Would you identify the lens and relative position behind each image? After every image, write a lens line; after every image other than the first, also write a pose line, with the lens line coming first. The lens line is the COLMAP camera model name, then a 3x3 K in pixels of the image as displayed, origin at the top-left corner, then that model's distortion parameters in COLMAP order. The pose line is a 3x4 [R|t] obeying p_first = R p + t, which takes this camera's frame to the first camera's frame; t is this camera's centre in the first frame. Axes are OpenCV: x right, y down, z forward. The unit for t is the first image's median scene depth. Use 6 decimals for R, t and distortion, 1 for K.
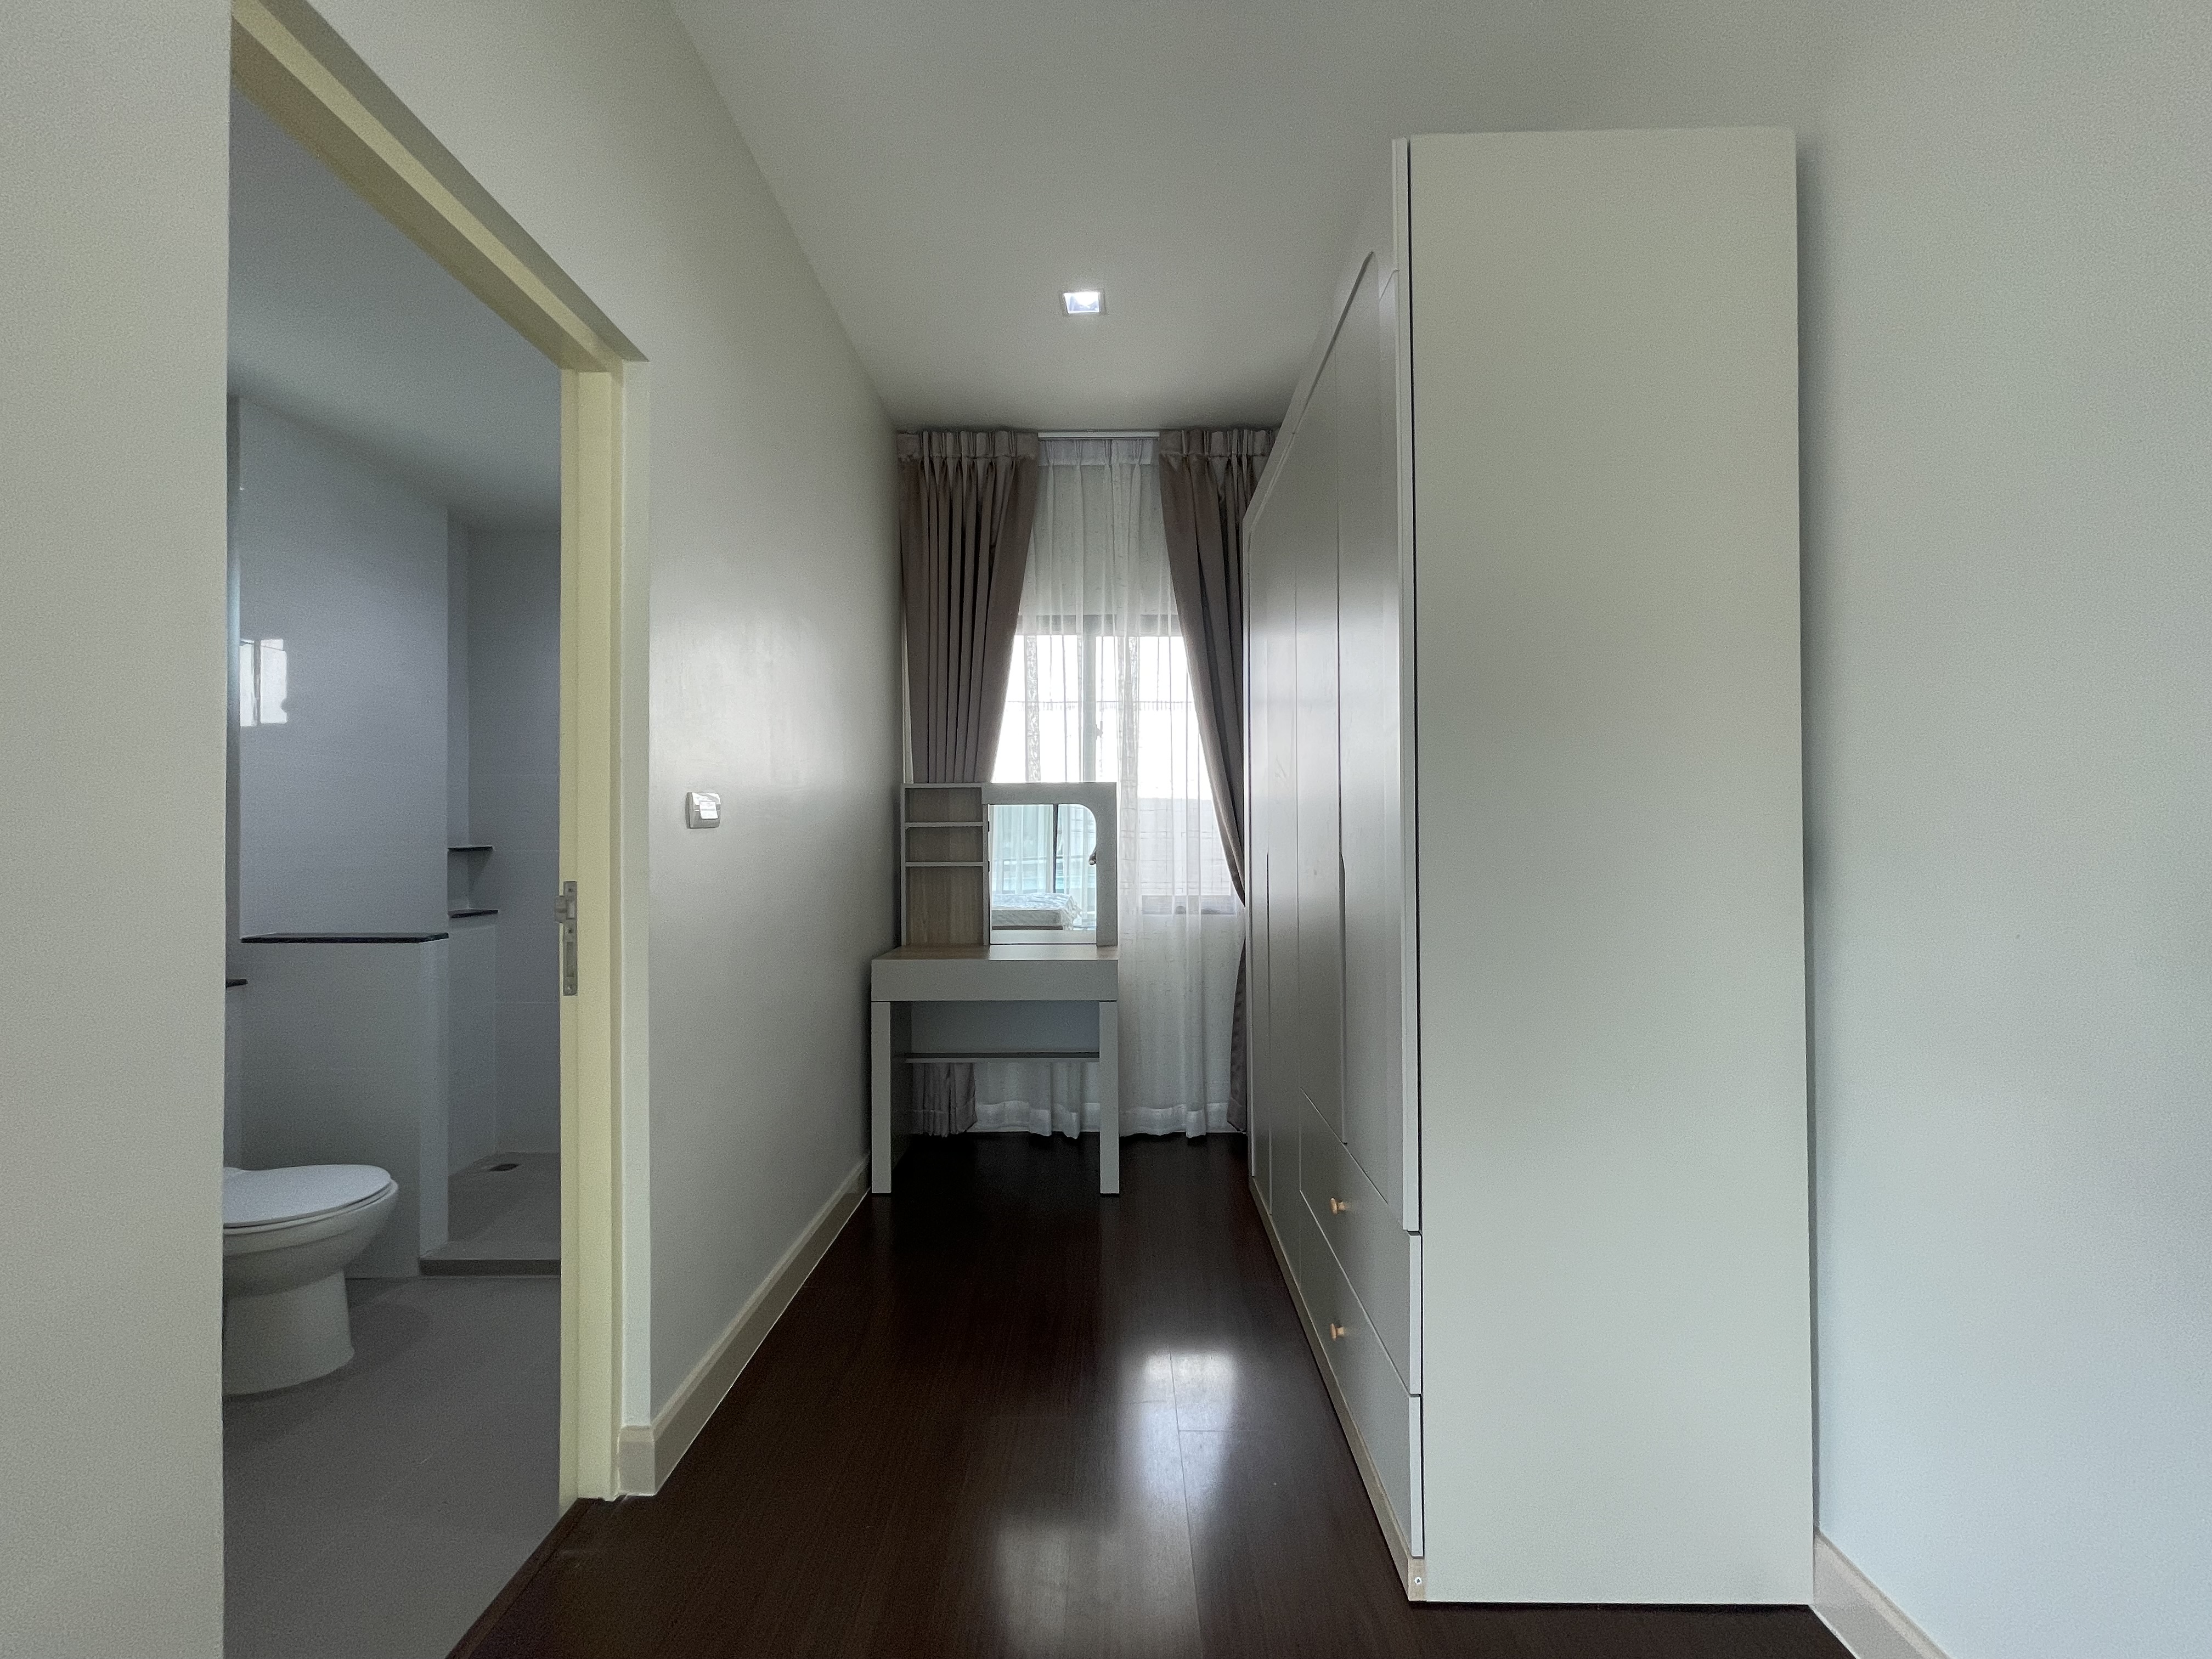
lens RADIAL K [[888.3, 0, 1103.6], [0, 888.3, 832.0], [0, 0, 1]] dist [0.000939, 0.000519]
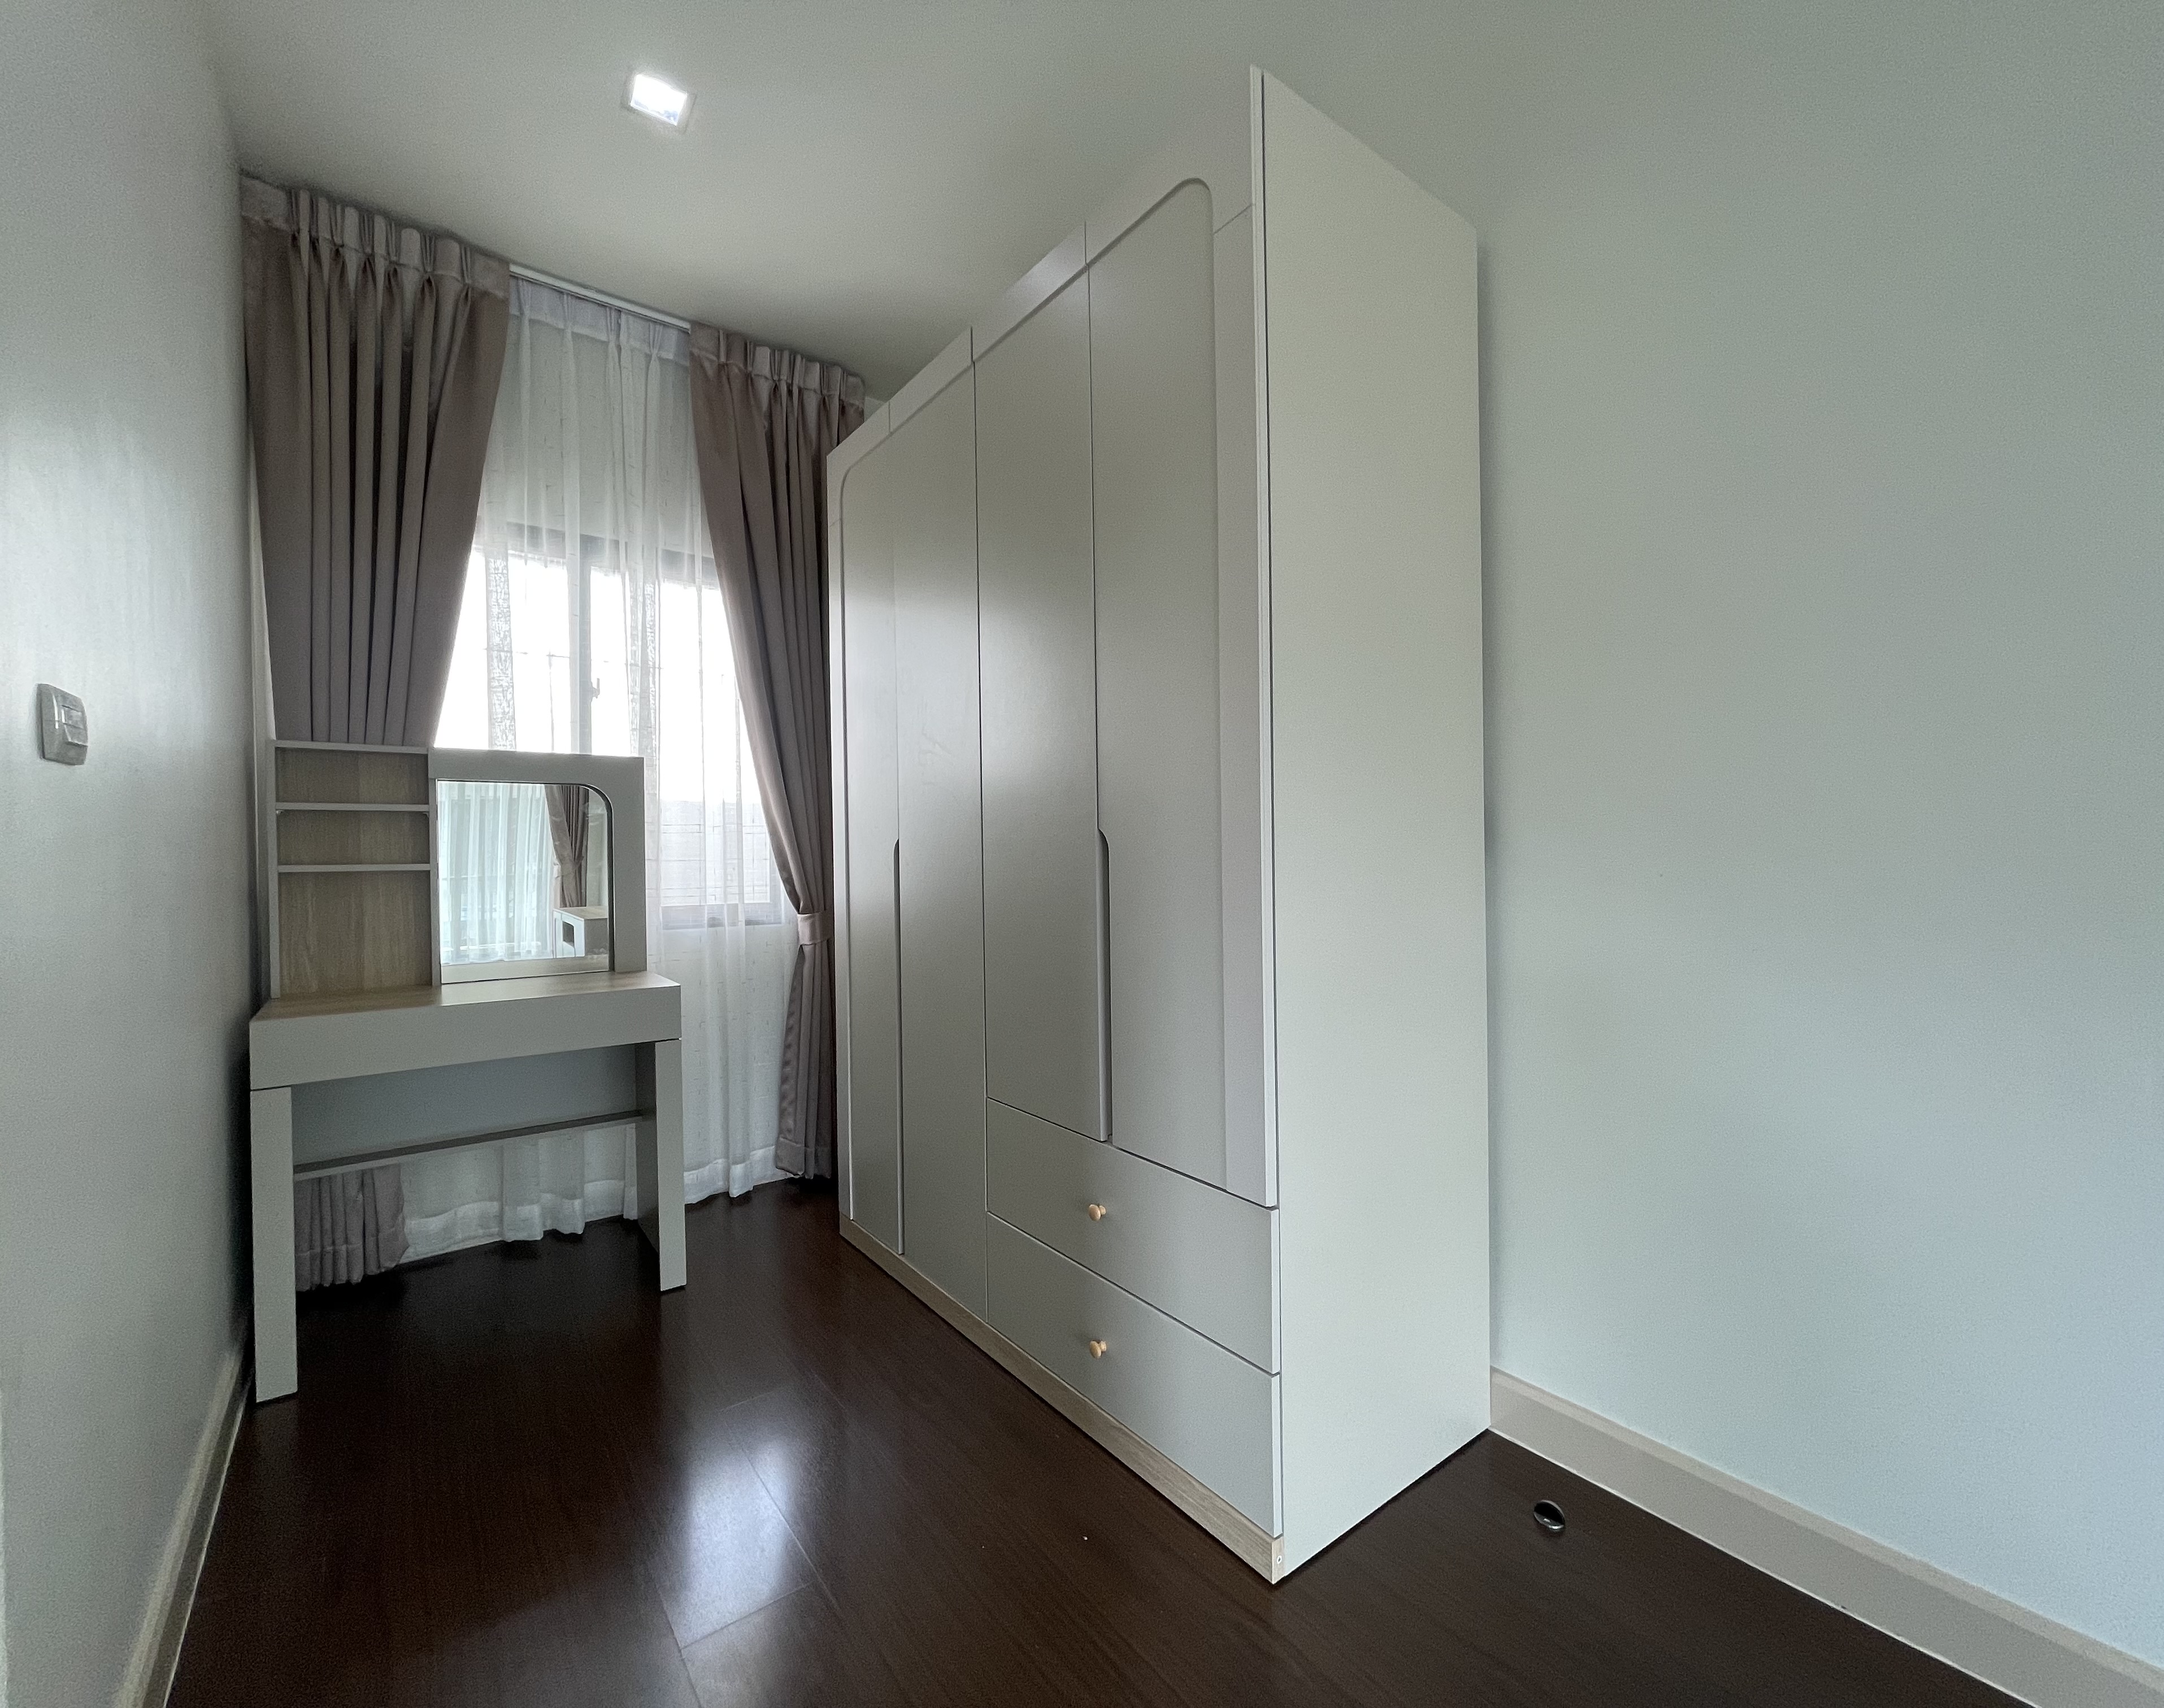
lens RADIAL K [[912.0, 0, 1084.3], [0, 912.0, 860.3], [0, 0, 1]] dist [-0.001558, 0.000634]
pose [[0.785589, -0.005804, 0.618721, -0.167884], [0.000264, 0.999959, 0.009045, 0.024152], [-0.618748, -0.006942, 0.785559, 0.135746]]
